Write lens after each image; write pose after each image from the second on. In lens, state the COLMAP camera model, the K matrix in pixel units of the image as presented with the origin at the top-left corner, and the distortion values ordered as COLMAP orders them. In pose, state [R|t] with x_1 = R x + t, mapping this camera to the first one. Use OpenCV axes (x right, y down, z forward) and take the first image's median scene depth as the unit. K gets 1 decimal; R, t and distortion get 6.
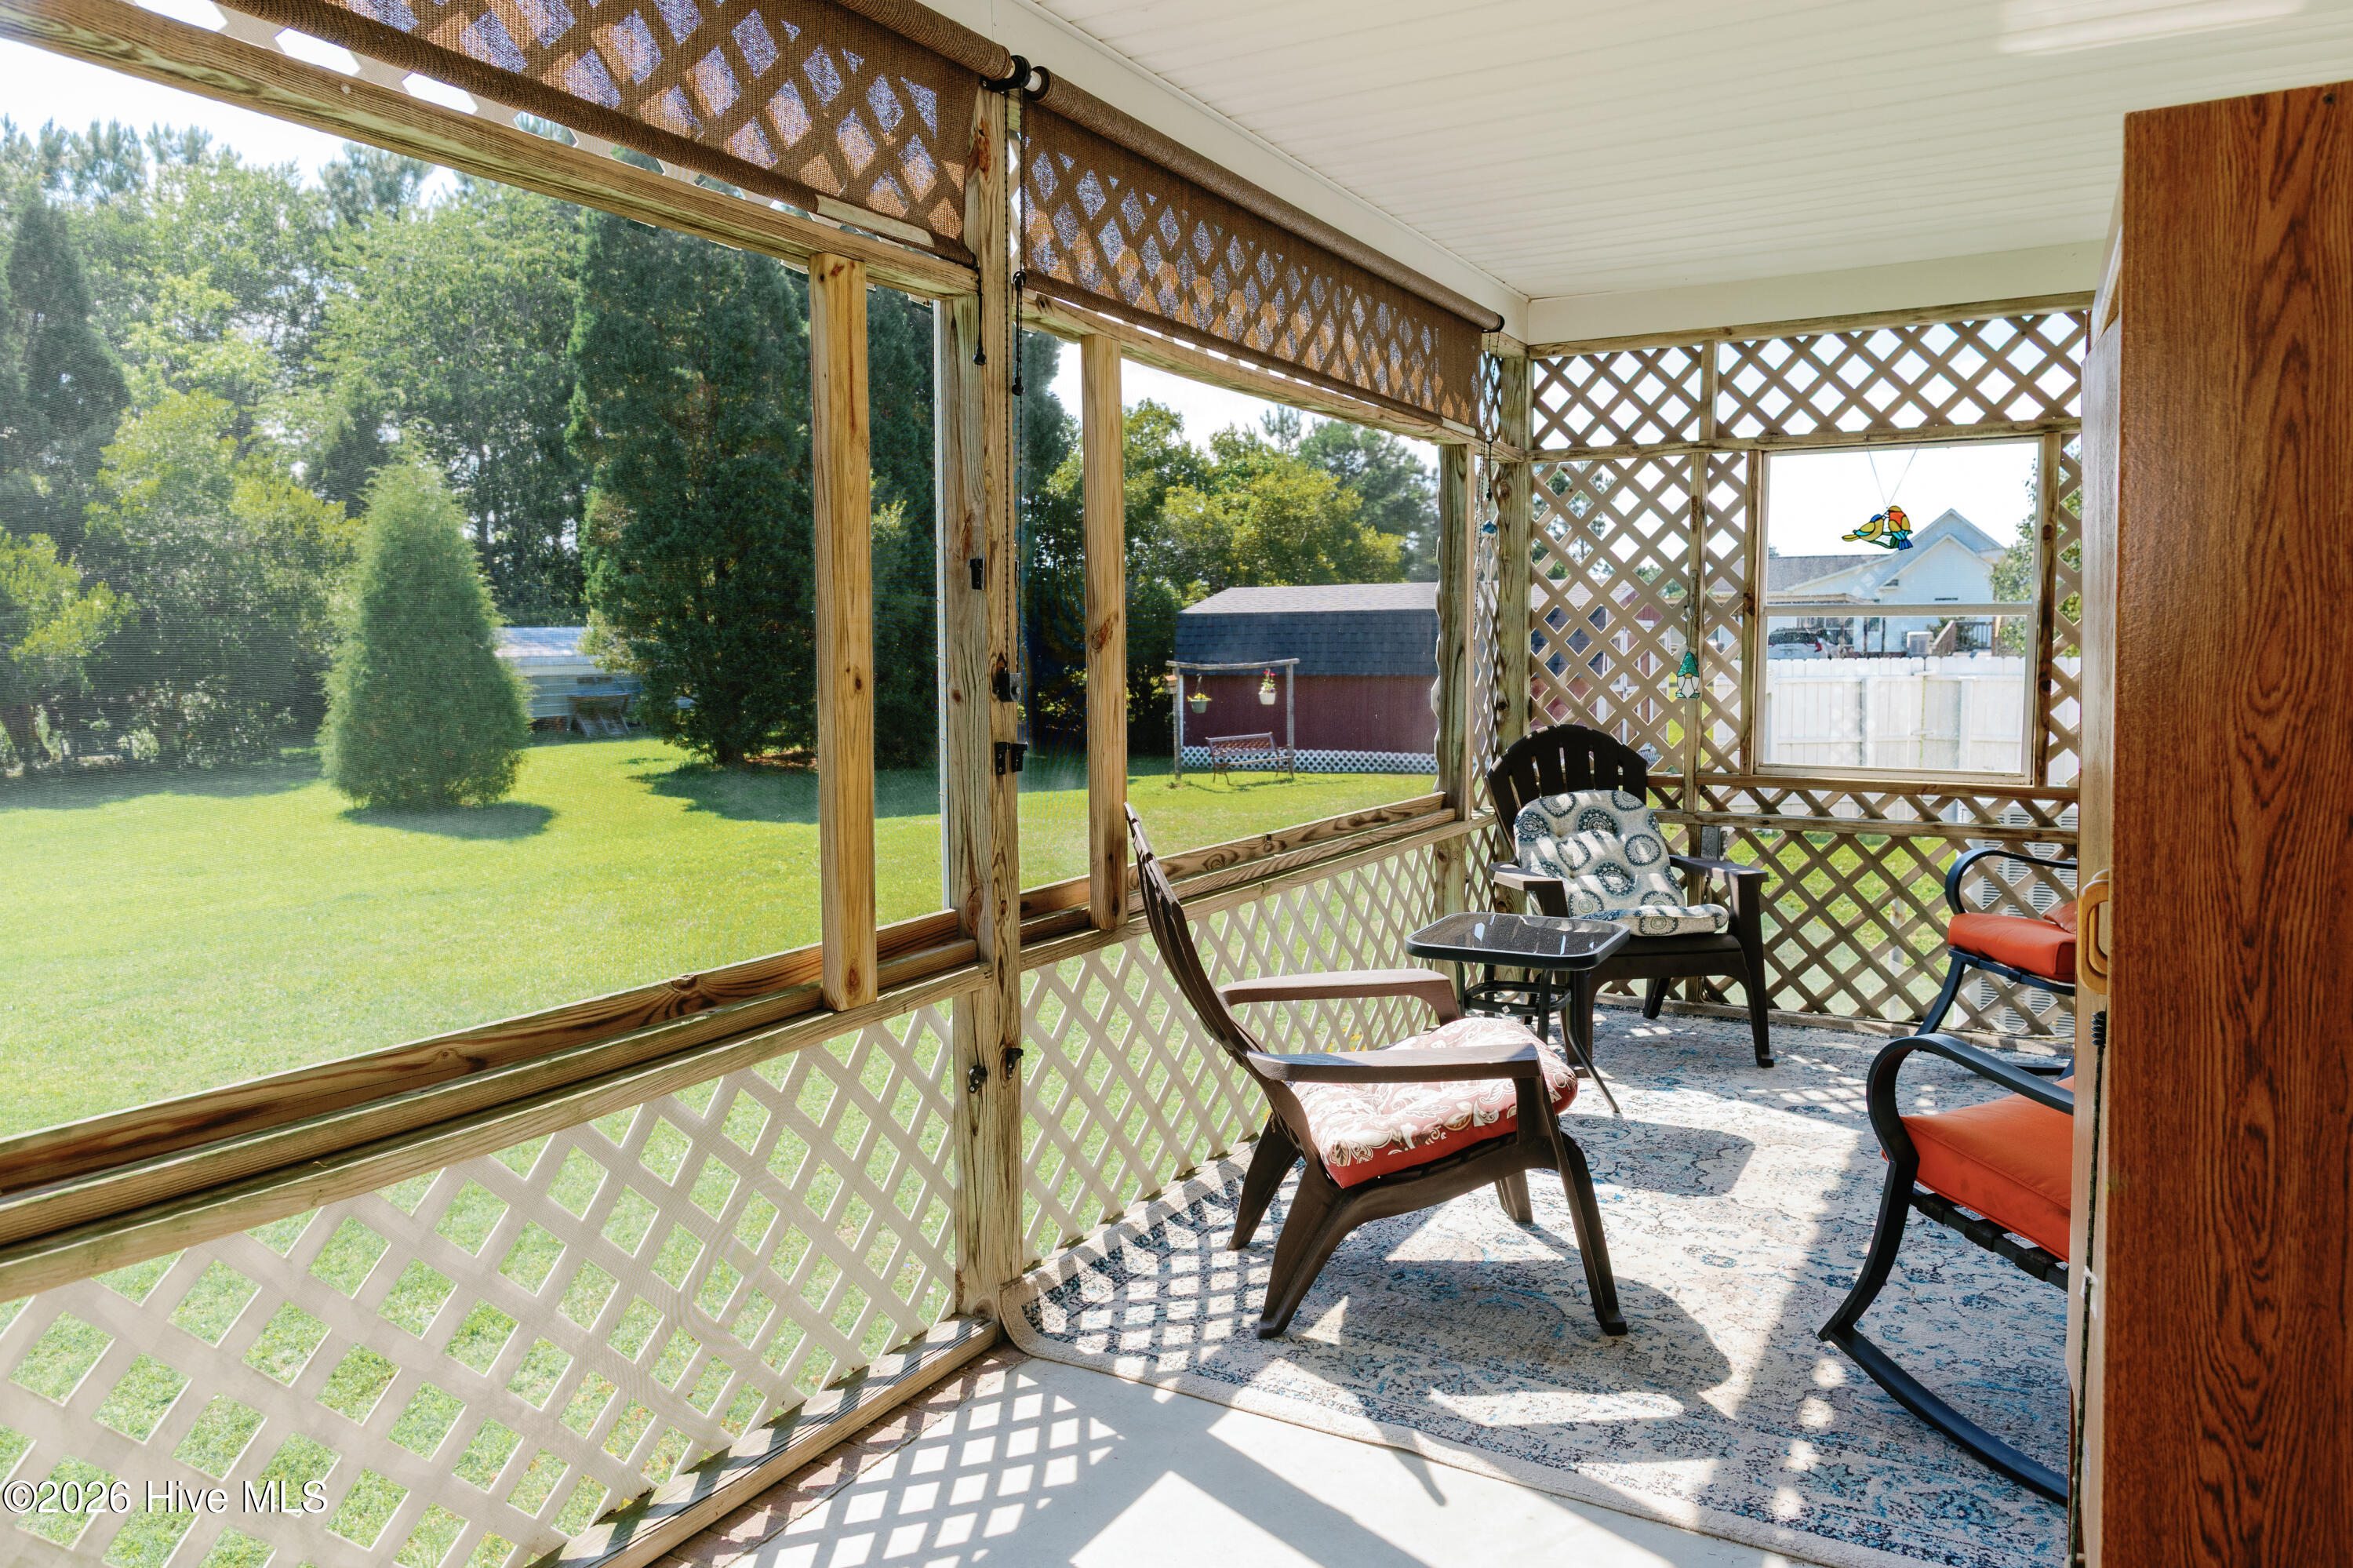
lens RADIAL K [[1629.2, 0, 1187.6], [0, 1629.2, 787.9], [0, 0, 1]] dist [0.015430, -0.007131]
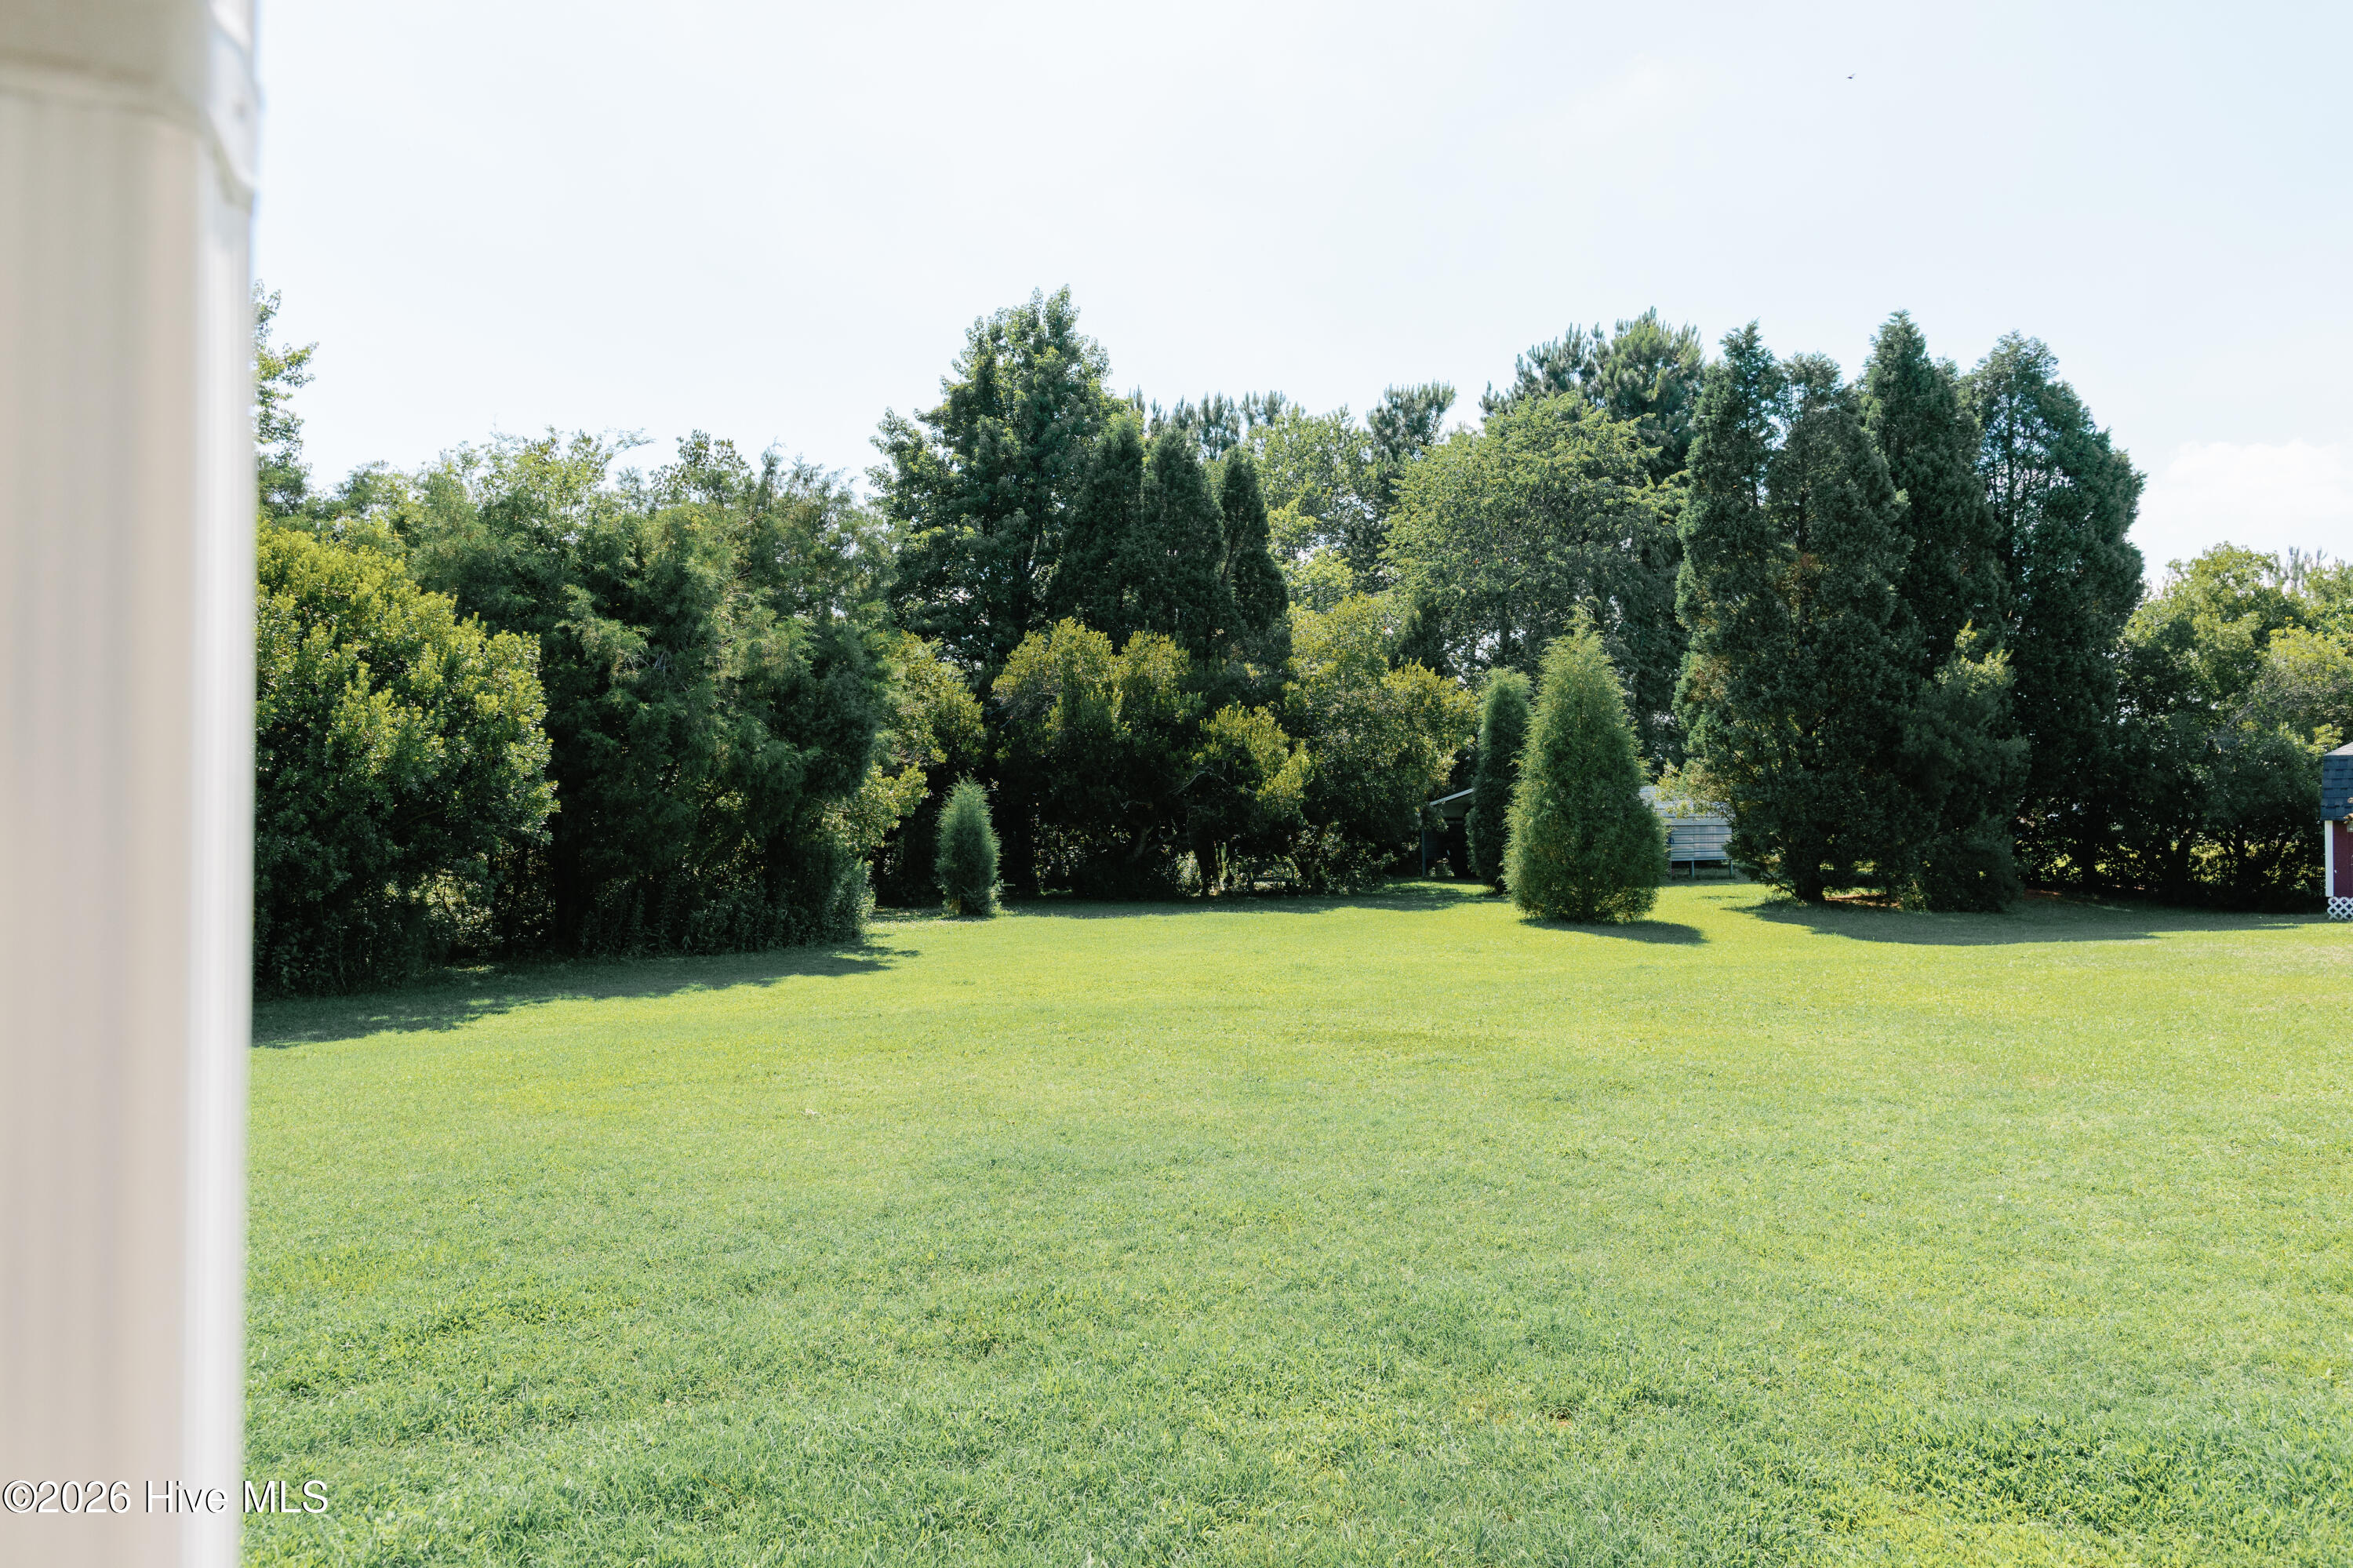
lens RADIAL K [[1629.2, 0, 1172.3], [0, 1629.2, 785.2], [0, 0, 1]] dist [0.015430, -0.007131]
pose [[0.868251, -0.003166, -0.496115, -0.115827], [-0.053332, 0.993590, -0.099677, 0.039357], [0.493250, 0.113003, 0.862516, -0.140996]]
